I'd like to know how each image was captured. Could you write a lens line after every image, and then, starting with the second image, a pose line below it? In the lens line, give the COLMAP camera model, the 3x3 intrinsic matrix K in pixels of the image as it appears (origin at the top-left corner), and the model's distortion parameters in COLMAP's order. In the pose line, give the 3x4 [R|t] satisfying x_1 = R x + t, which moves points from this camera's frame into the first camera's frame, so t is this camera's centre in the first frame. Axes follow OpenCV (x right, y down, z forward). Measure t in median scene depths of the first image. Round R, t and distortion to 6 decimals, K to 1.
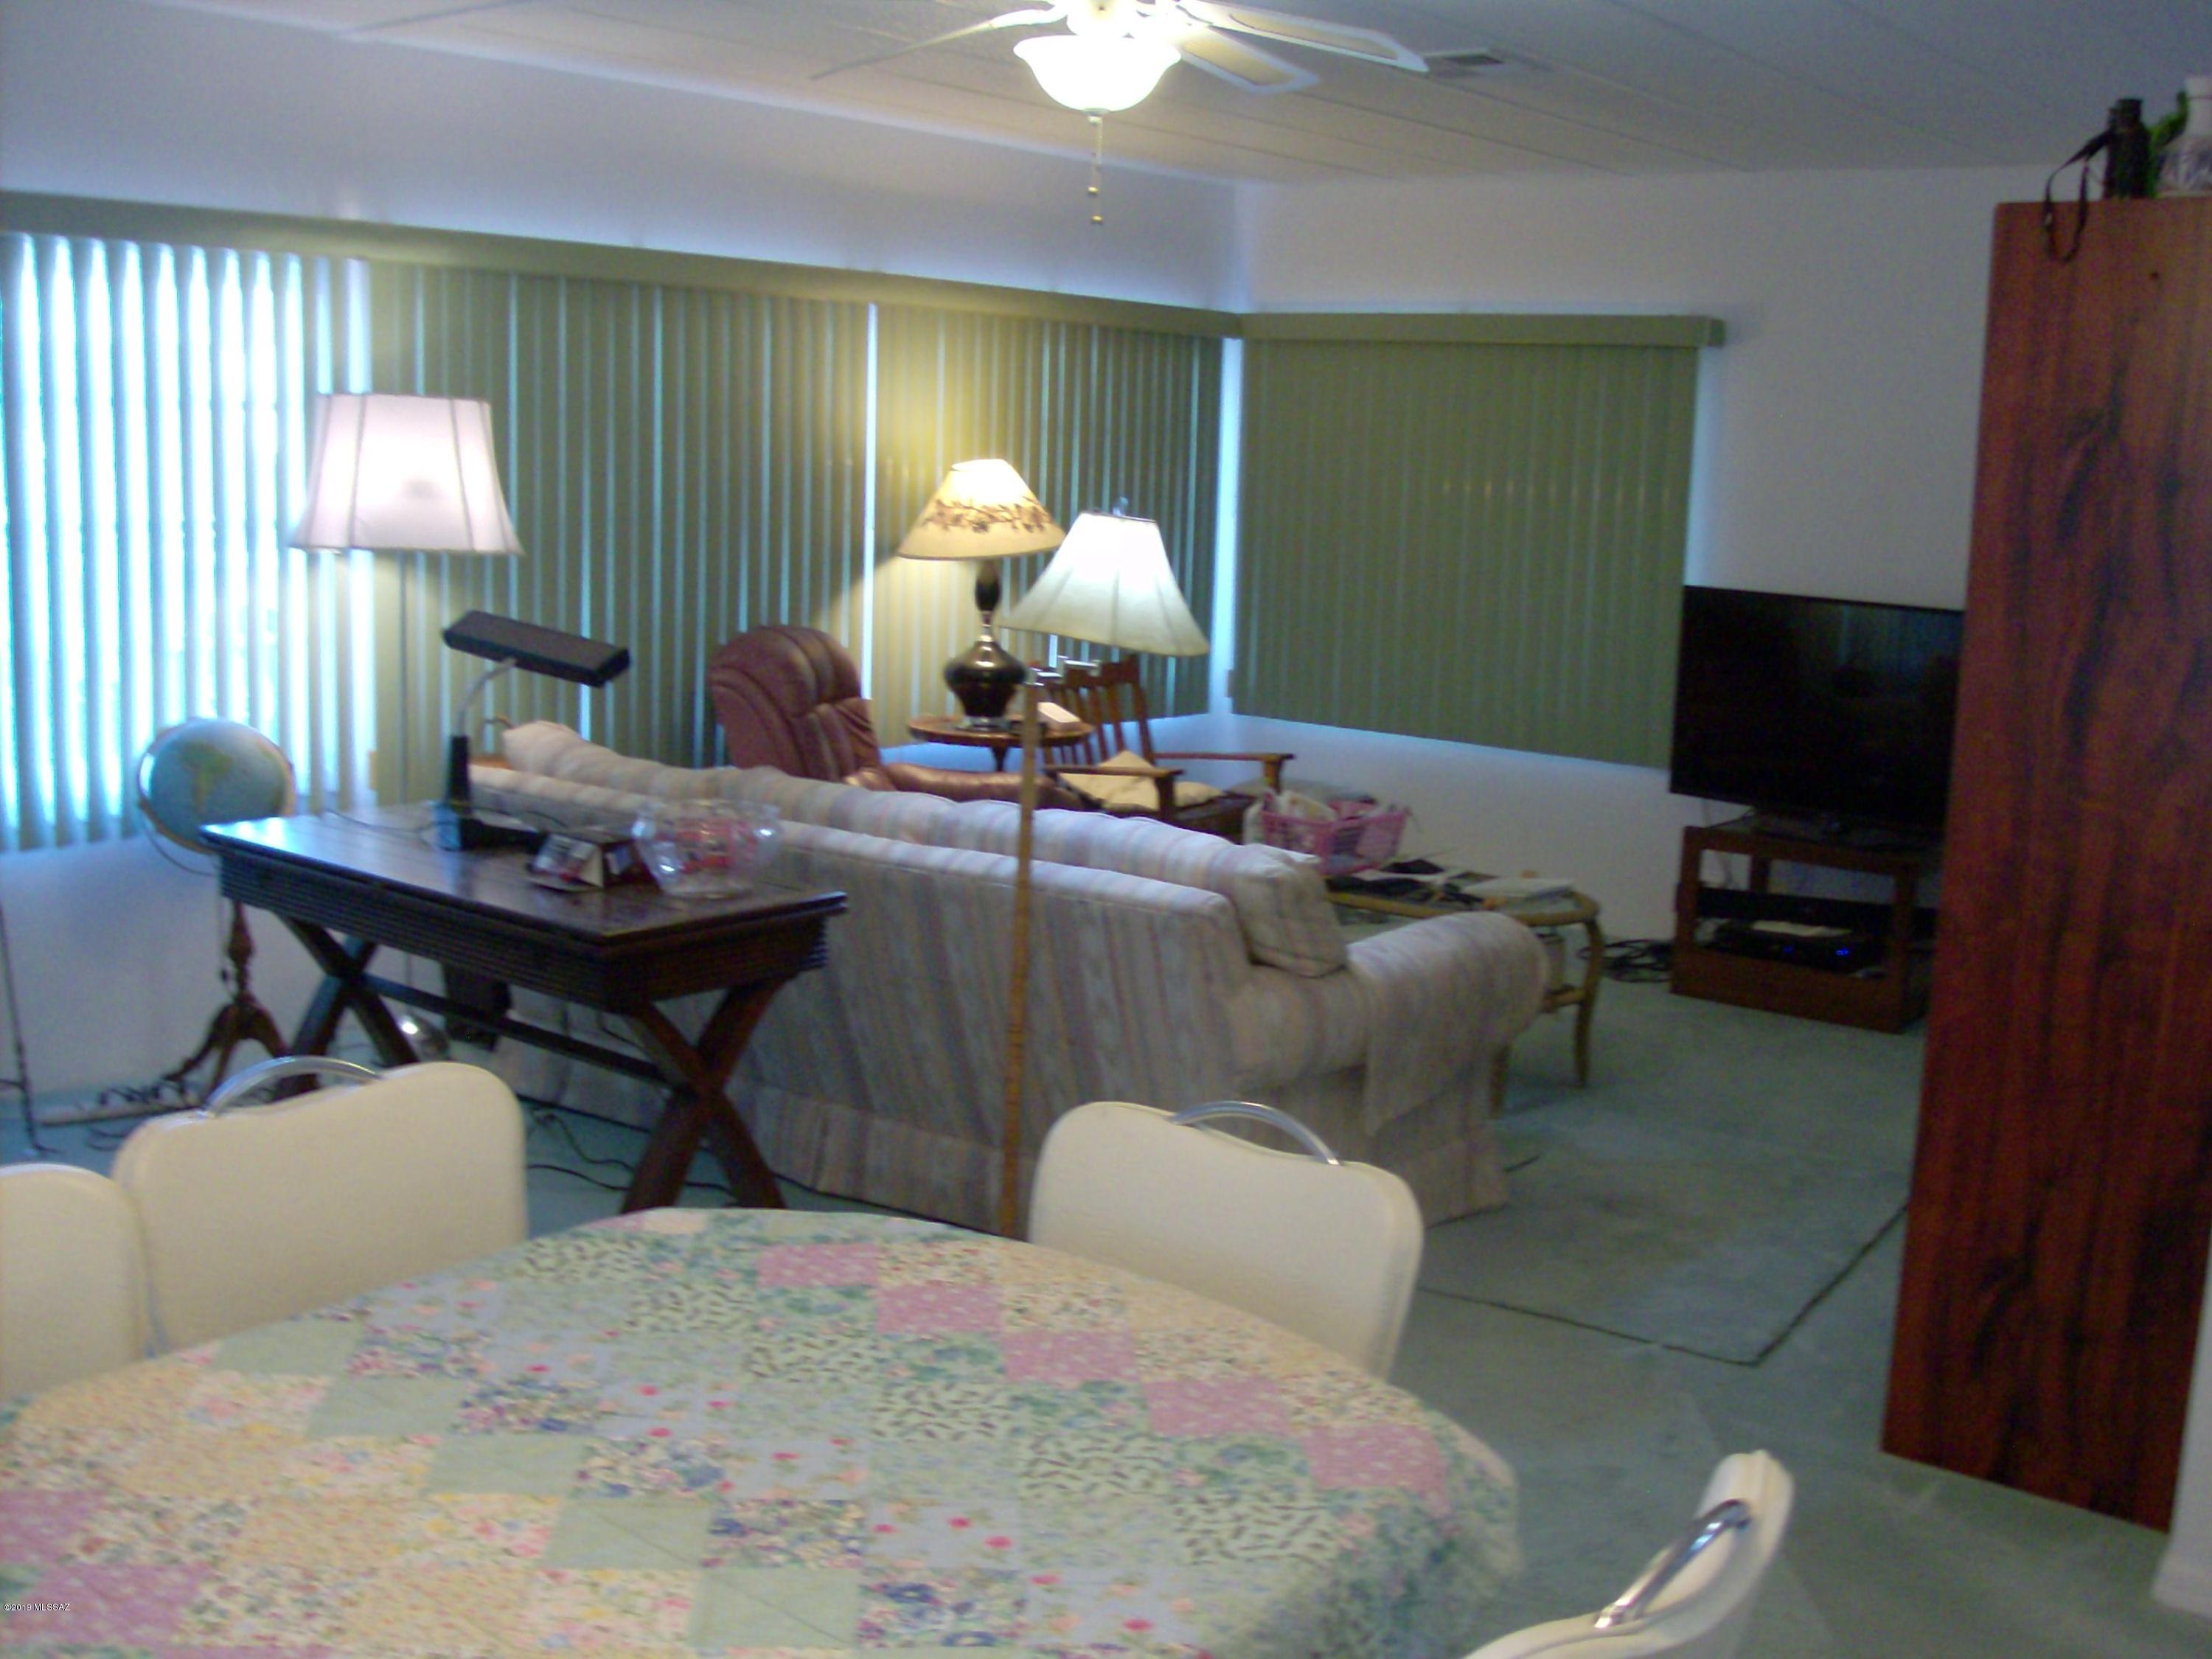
lens RADIAL K [[2271.8, 0, 1106.0], [0, 2271.8, 829.5], [0, 0, 1]] dist [-0.165014, 0.139127]
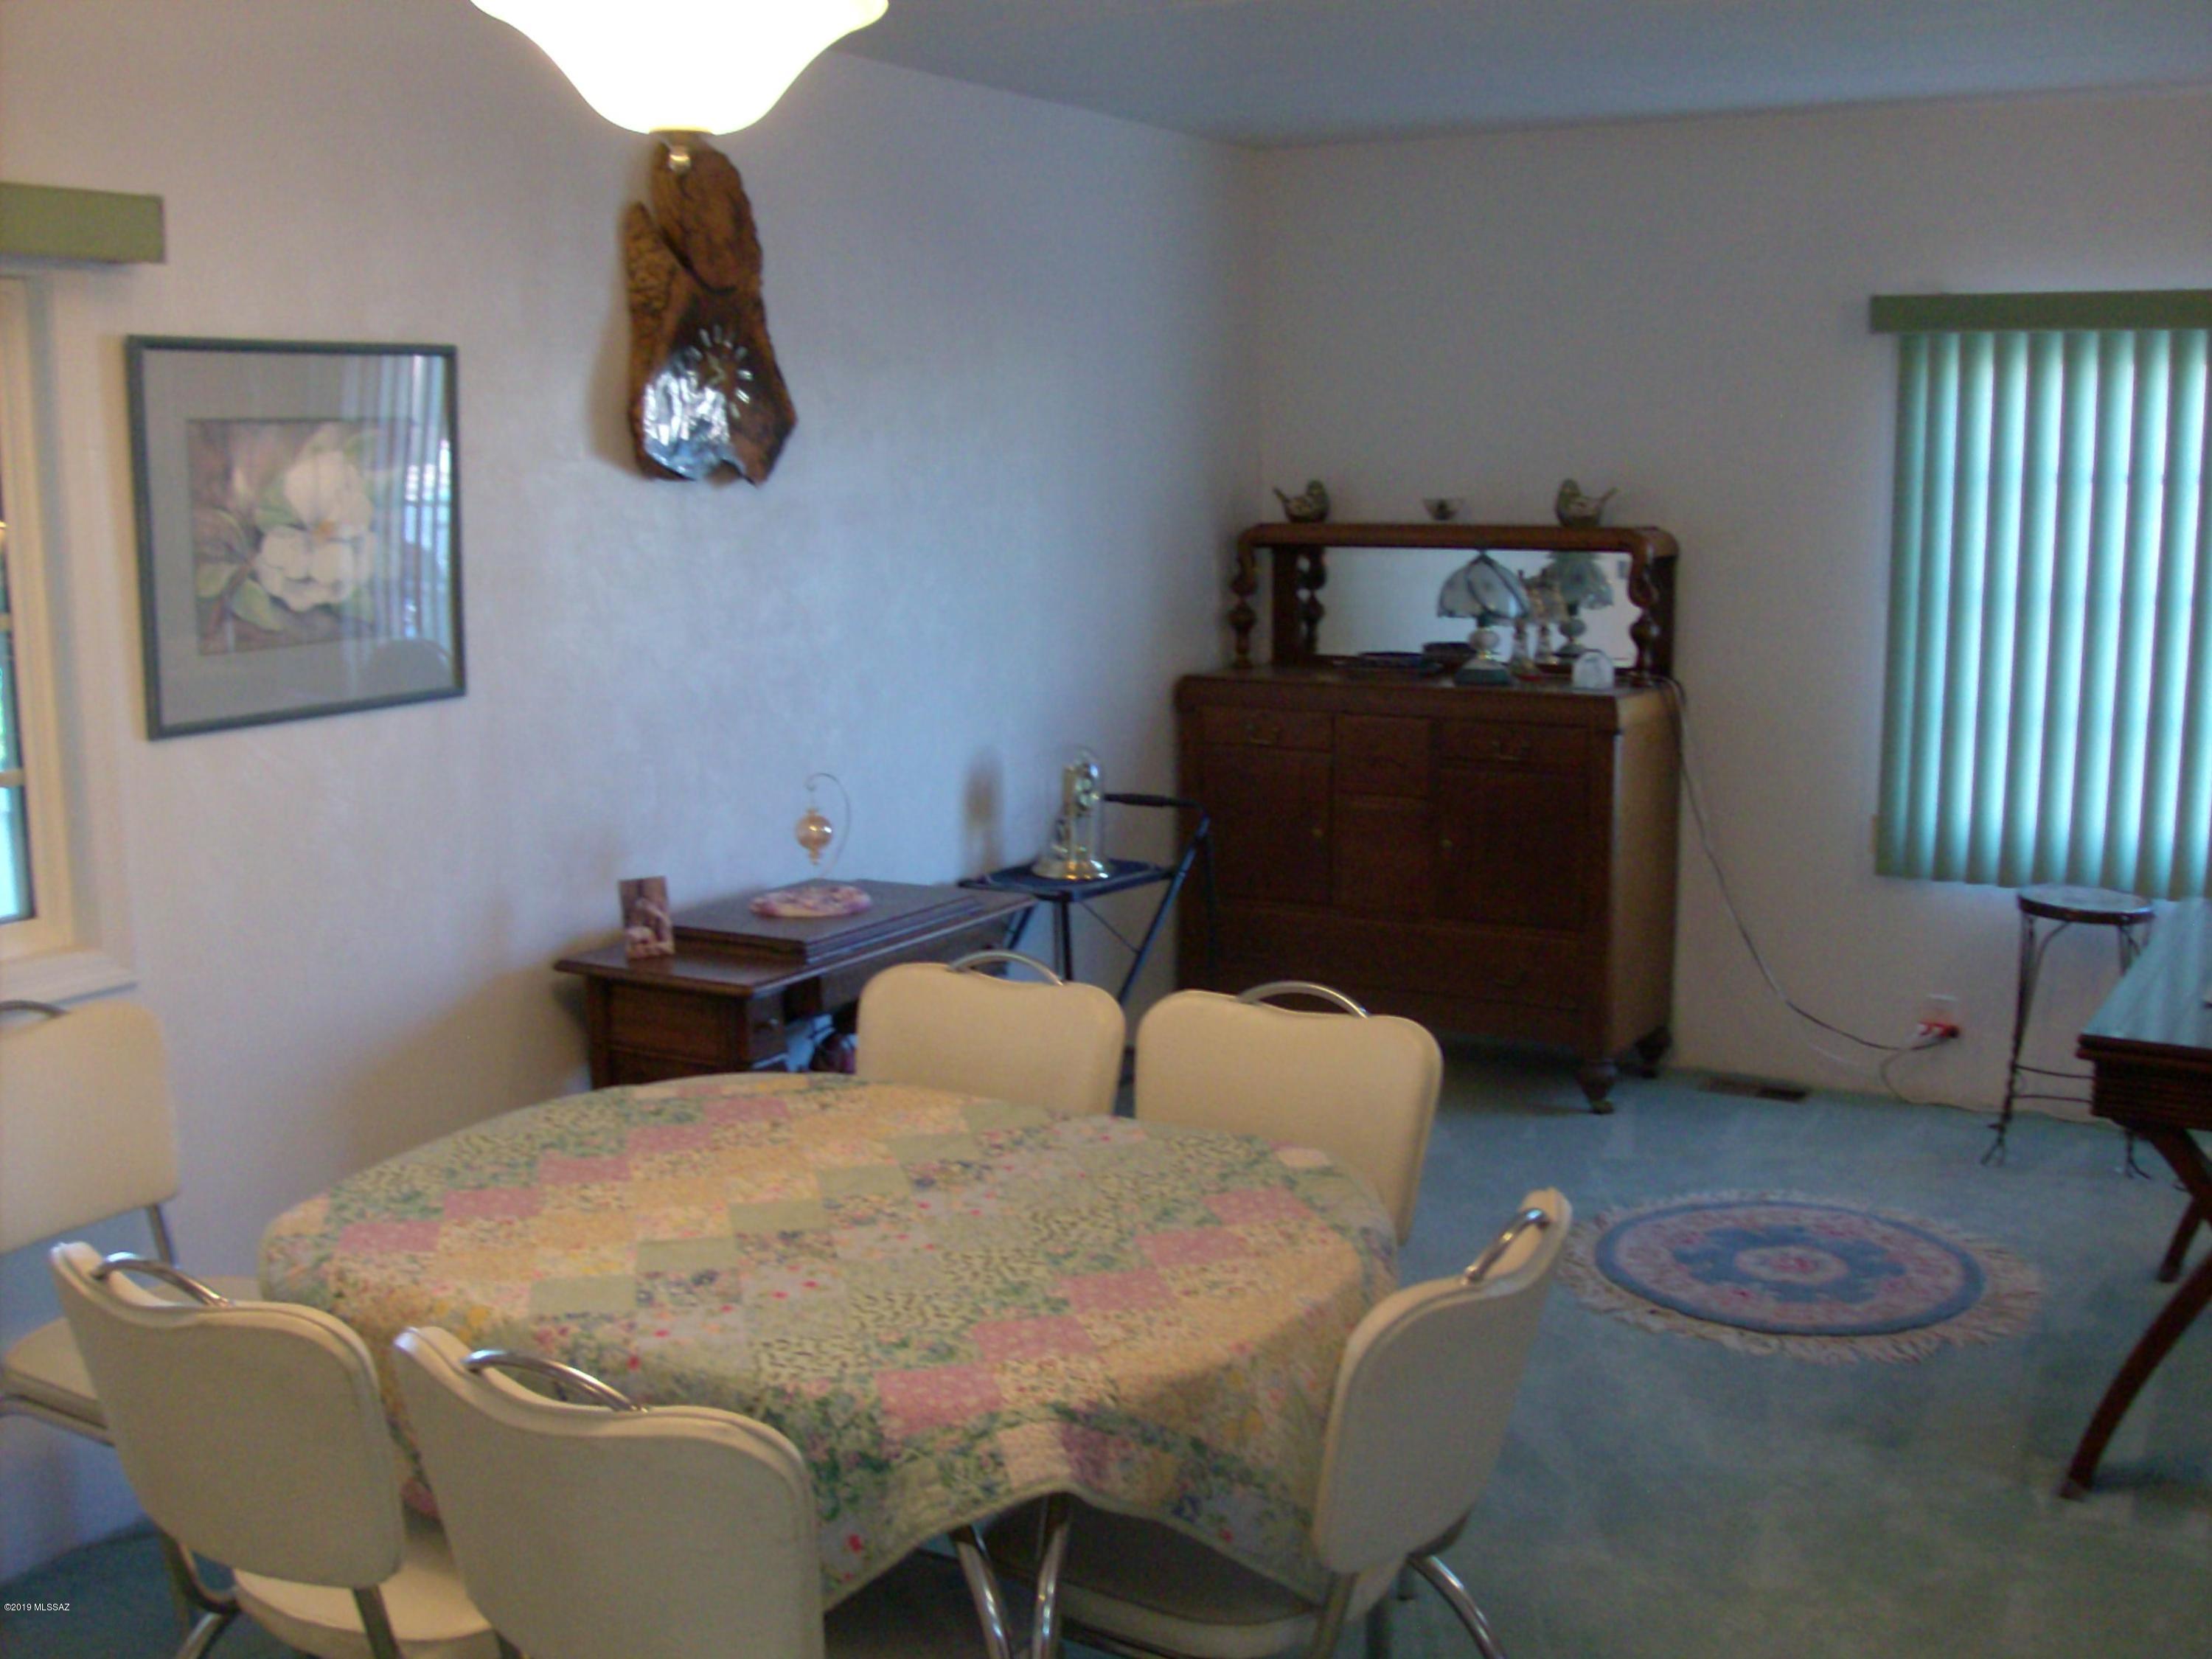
lens RADIAL K [[2271.8, 0, 1106.0], [0, 2271.8, 829.5], [0, 0, 1]] dist [-0.165014, 0.139127]
pose [[0.161406, 0.128670, -0.978464, 0.810125], [-0.158426, 0.981984, 0.102999, -0.092956], [0.974089, 0.138389, 0.178883, 0.539318]]
